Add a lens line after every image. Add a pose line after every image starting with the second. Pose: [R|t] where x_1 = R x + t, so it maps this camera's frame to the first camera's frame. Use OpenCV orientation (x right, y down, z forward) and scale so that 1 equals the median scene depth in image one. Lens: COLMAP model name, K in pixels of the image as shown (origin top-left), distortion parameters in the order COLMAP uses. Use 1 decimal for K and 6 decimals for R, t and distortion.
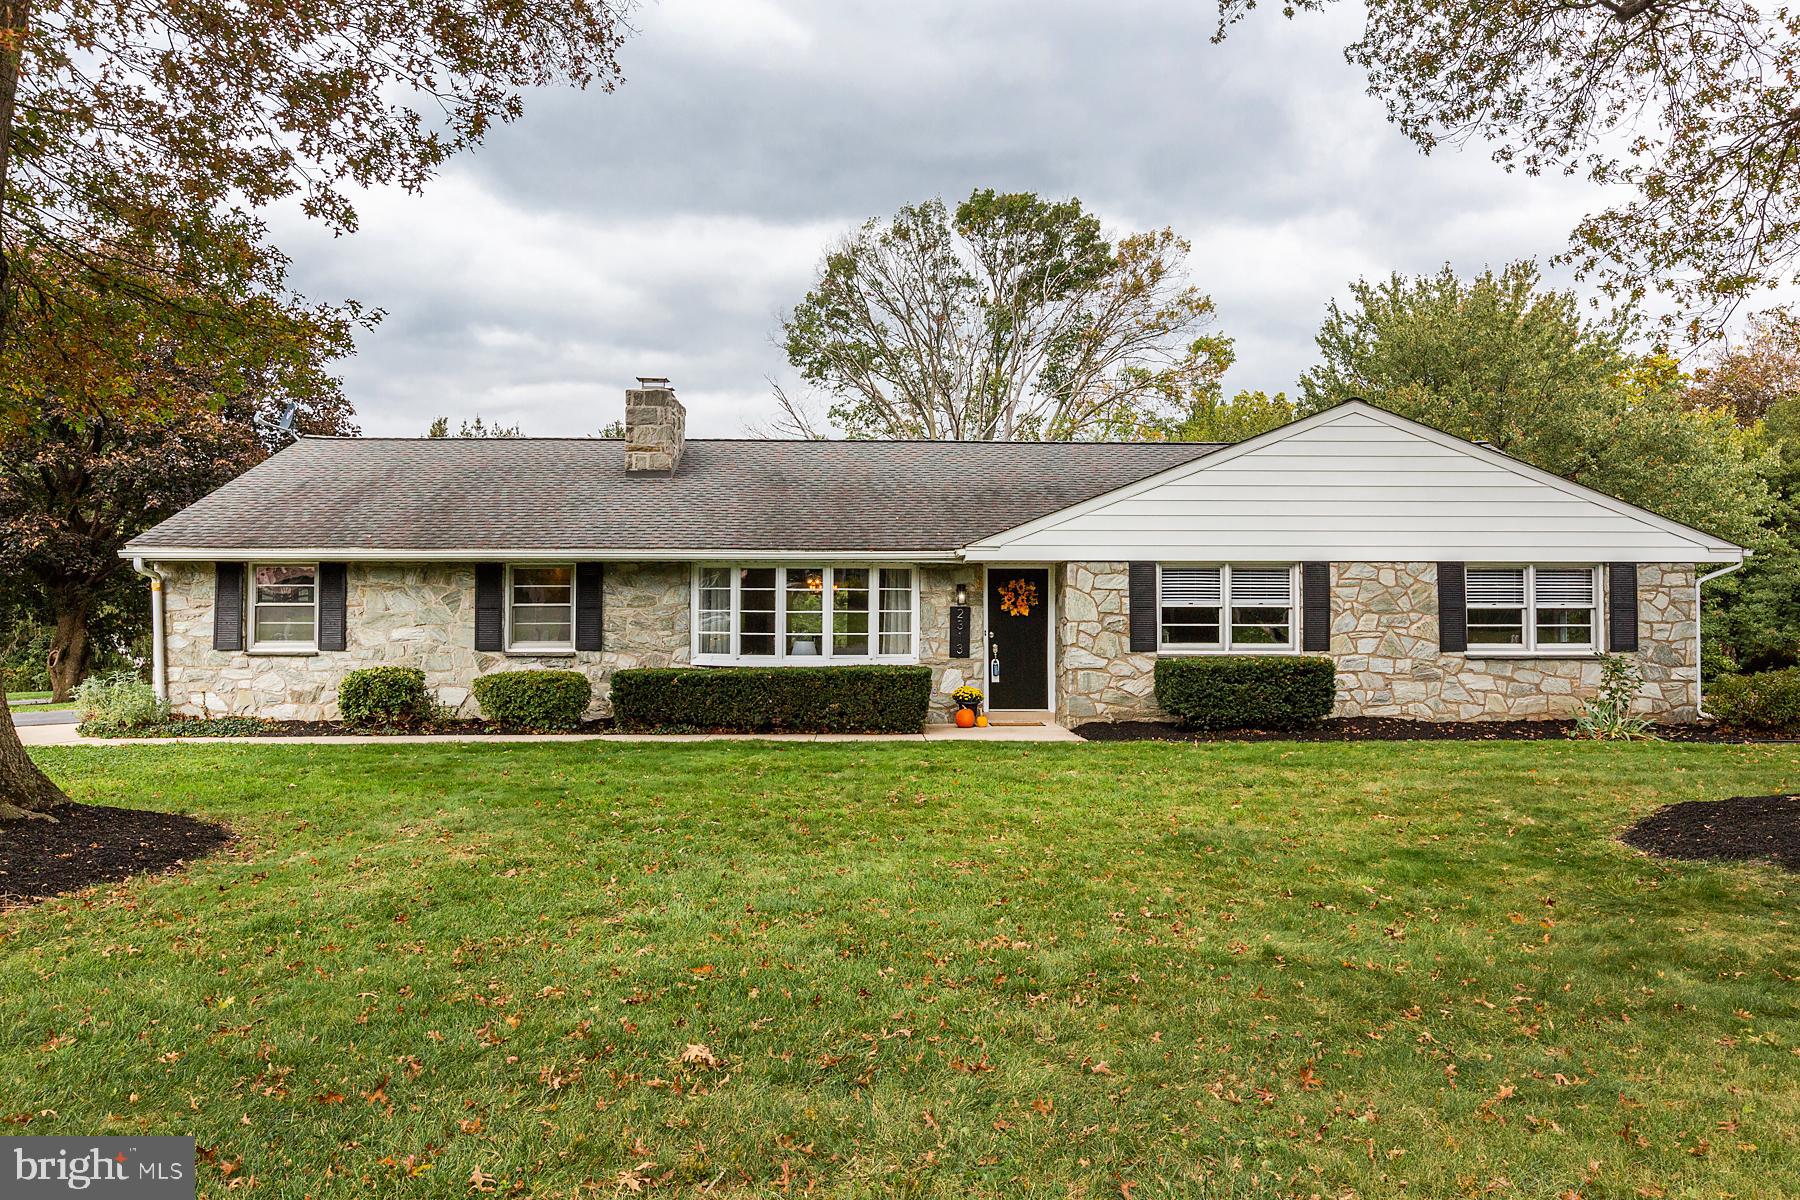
lens RADIAL K [[1286.4, 0, 900.0], [0, 1286.4, 600.0], [0, 0, 1]] dist [0.006253, 0.001606]
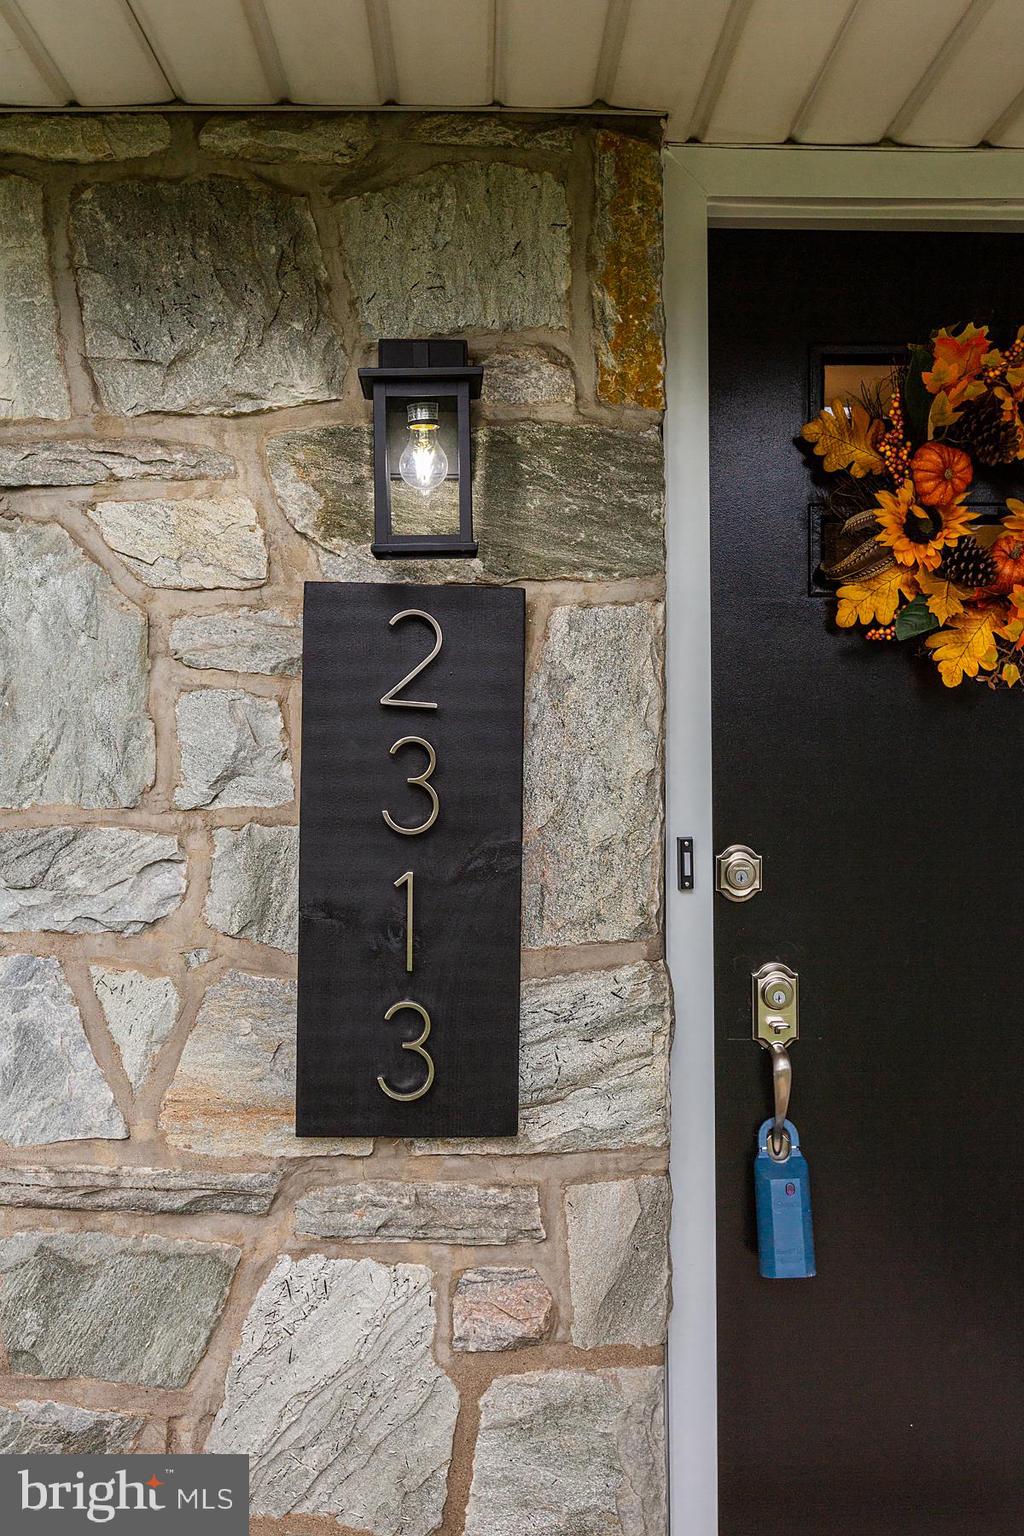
lens RADIAL K [[1472.5, 0, 512.0], [0, 1472.5, 768.0], [0, 0, 1]] dist [-0.000293, 0.000845]
pose [[0.999942, -0.004657, -0.009752, 0.055728], [0.004944, 0.999548, 0.029642, 0.015454], [0.009609, -0.029688, 0.999513, 0.911011]]
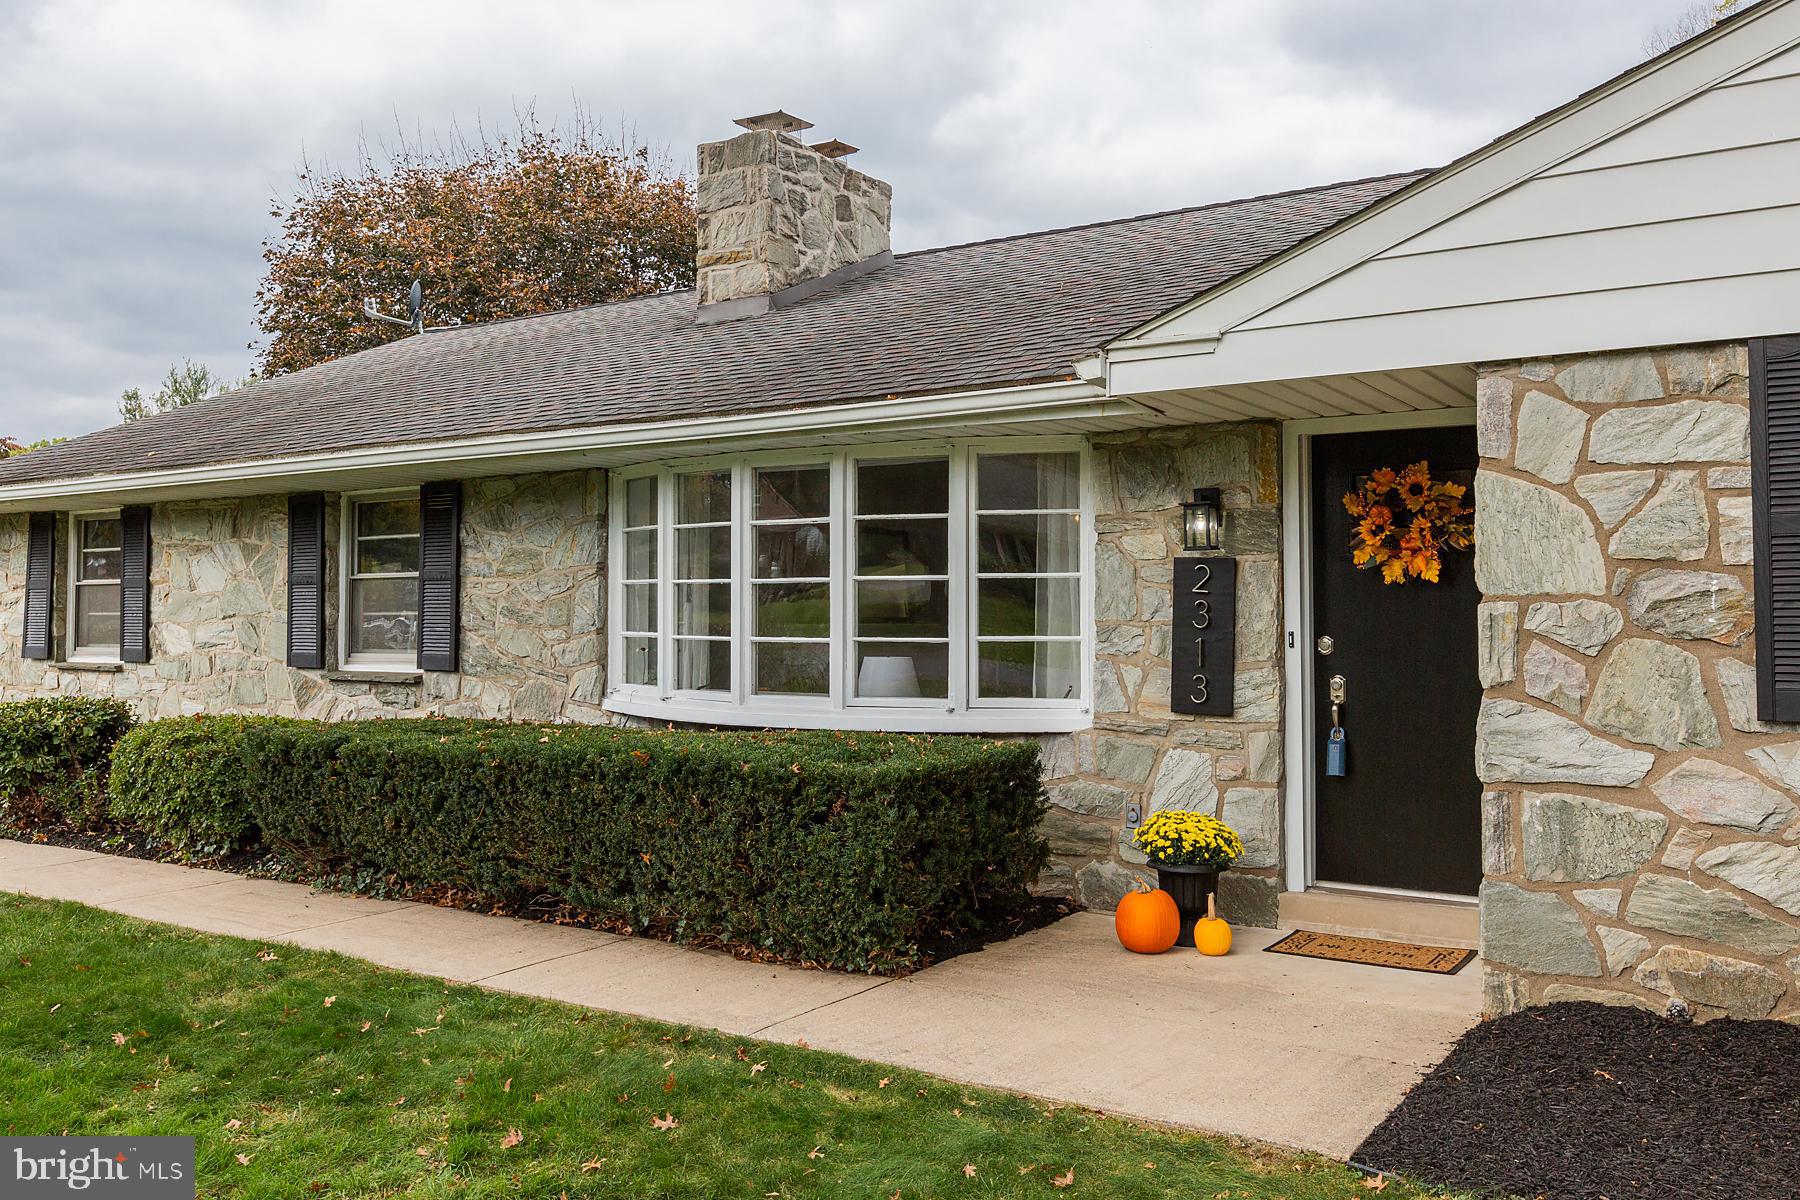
lens RADIAL K [[1463.8, 0, 899.0], [0, 1463.8, 588.4], [0, 0, 1]] dist [0.005727, -0.005894]
pose [[0.823272, -0.012589, -0.567507, 0.195087], [0.009849, 0.999920, -0.007894, 0.015376], [0.567562, 0.000910, 0.823330, 0.666922]]
